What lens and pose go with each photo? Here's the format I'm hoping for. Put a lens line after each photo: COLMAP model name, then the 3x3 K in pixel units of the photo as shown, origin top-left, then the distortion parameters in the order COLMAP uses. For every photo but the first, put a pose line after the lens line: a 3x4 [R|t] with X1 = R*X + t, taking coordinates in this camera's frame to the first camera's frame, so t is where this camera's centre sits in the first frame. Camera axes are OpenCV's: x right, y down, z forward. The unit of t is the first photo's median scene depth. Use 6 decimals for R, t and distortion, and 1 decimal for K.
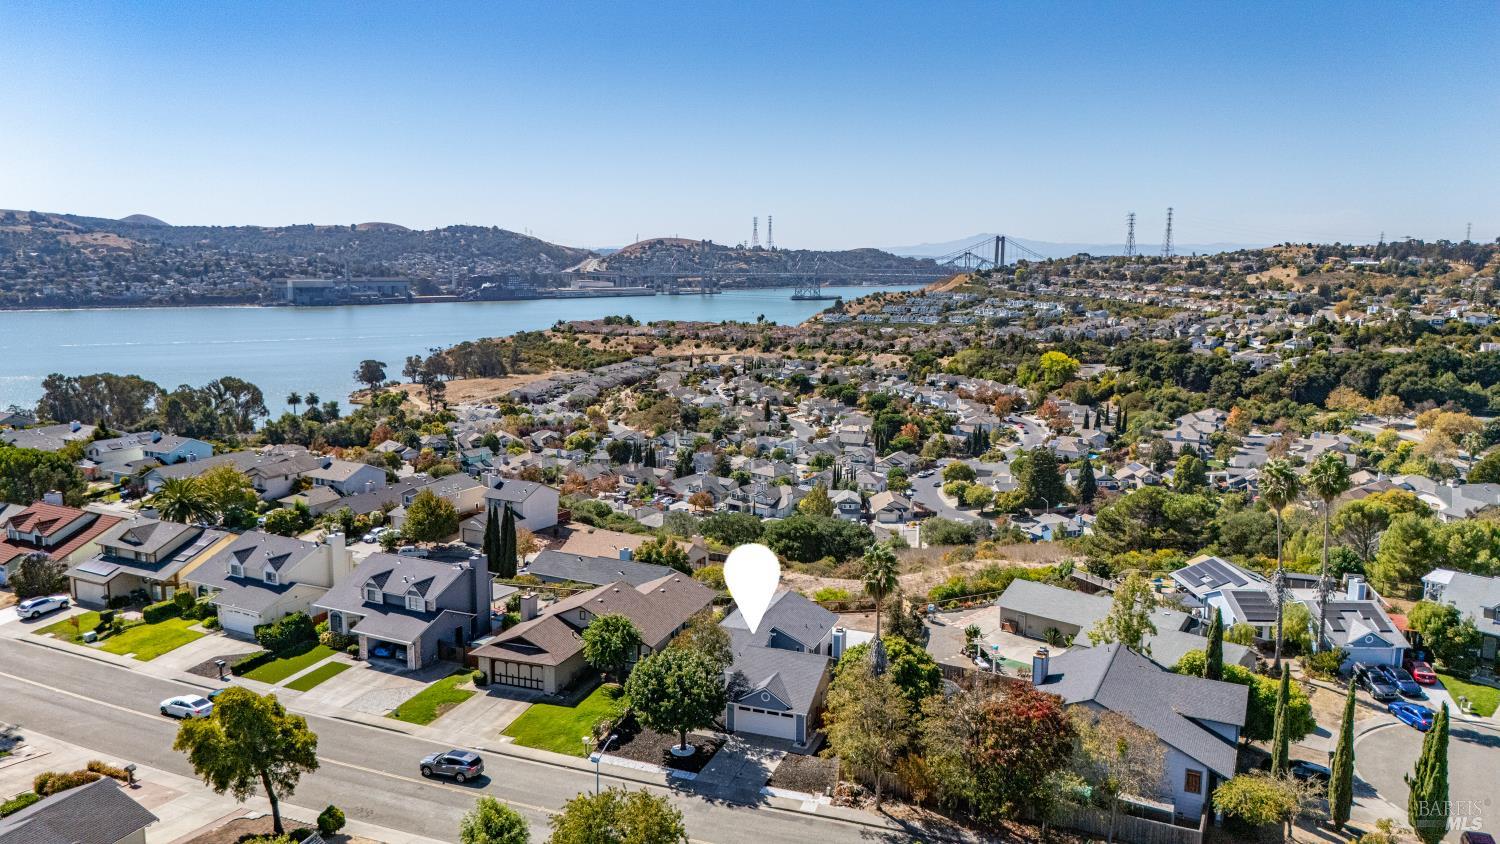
lens RADIAL K [[1106.2, 0, 750.0], [0, 1106.2, 422.0], [0, 0, 1]] dist [0.094034, -0.115326]
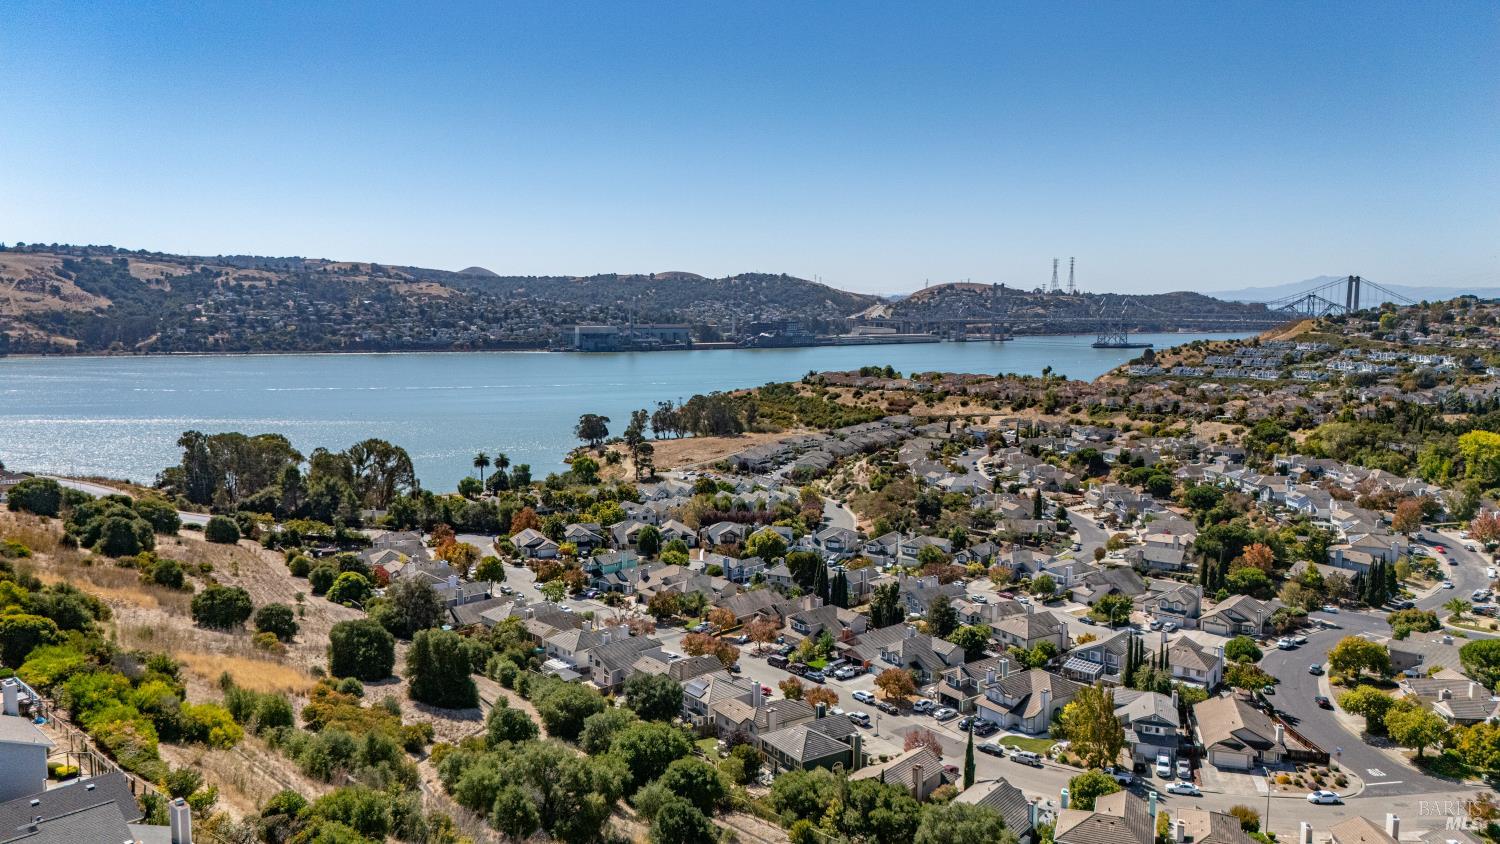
lens RADIAL K [[1106.2, 0, 750.0], [0, 1106.2, 422.0], [0, 0, 1]] dist [0.094034, -0.115326]
pose [[0.965612, 0.026214, -0.258663, 0.014658], [-0.036898, 0.998651, -0.036536, -0.020857], [0.257356, 0.044823, 0.965277, 0.168357]]
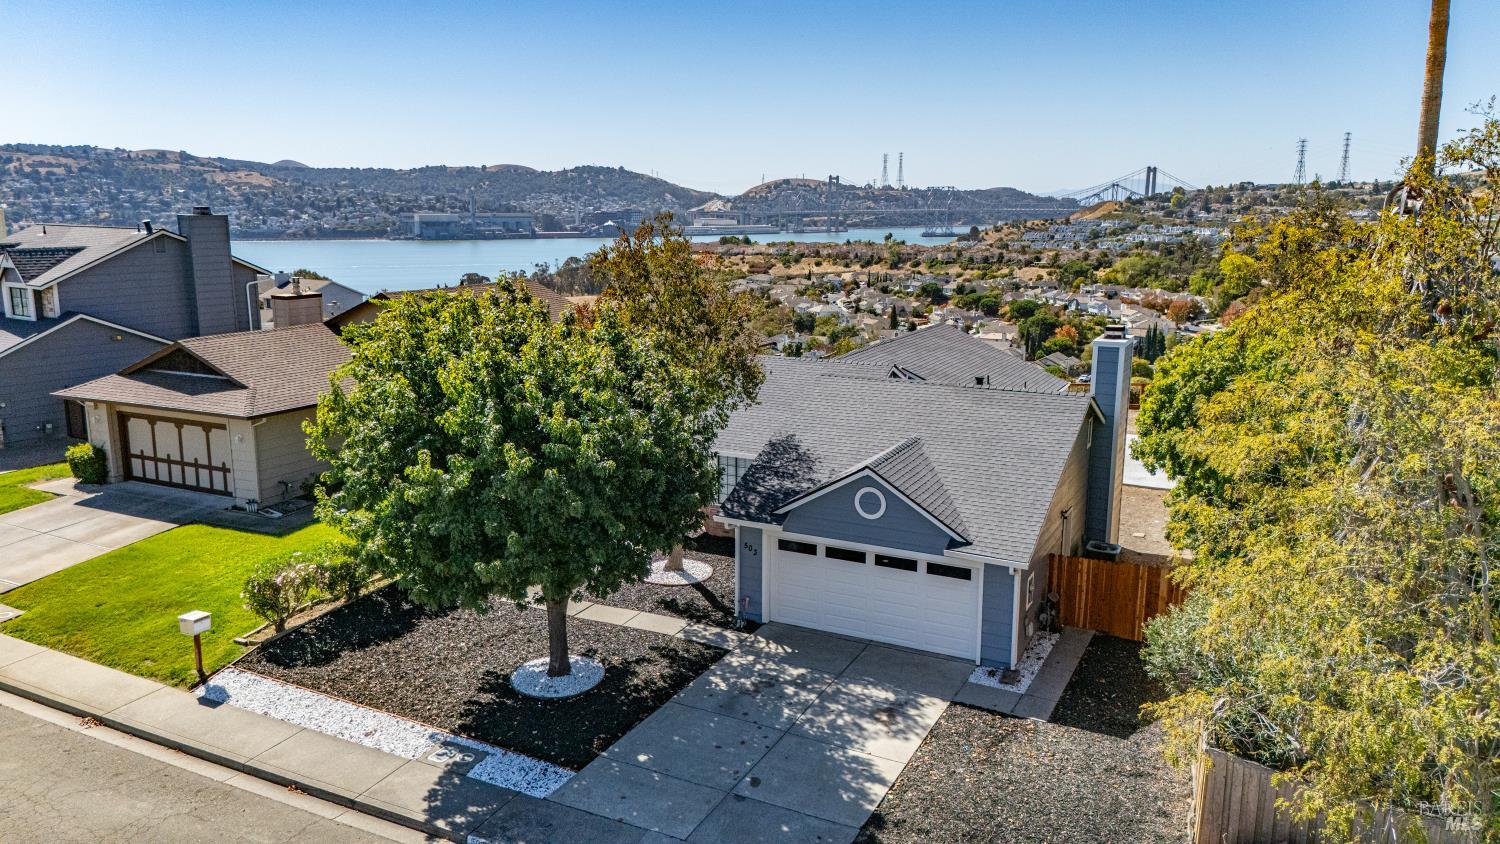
lens RADIAL K [[1112.1, 0, 750.0], [0, 1112.1, 422.0], [0, 0, 1]] dist [0.045756, -0.028815]
pose [[0.993596, 0.020540, -0.111107, 0.001652], [-0.015655, 0.998879, 0.044665, 0.024329], [0.111900, -0.042639, 0.992804, 0.081773]]
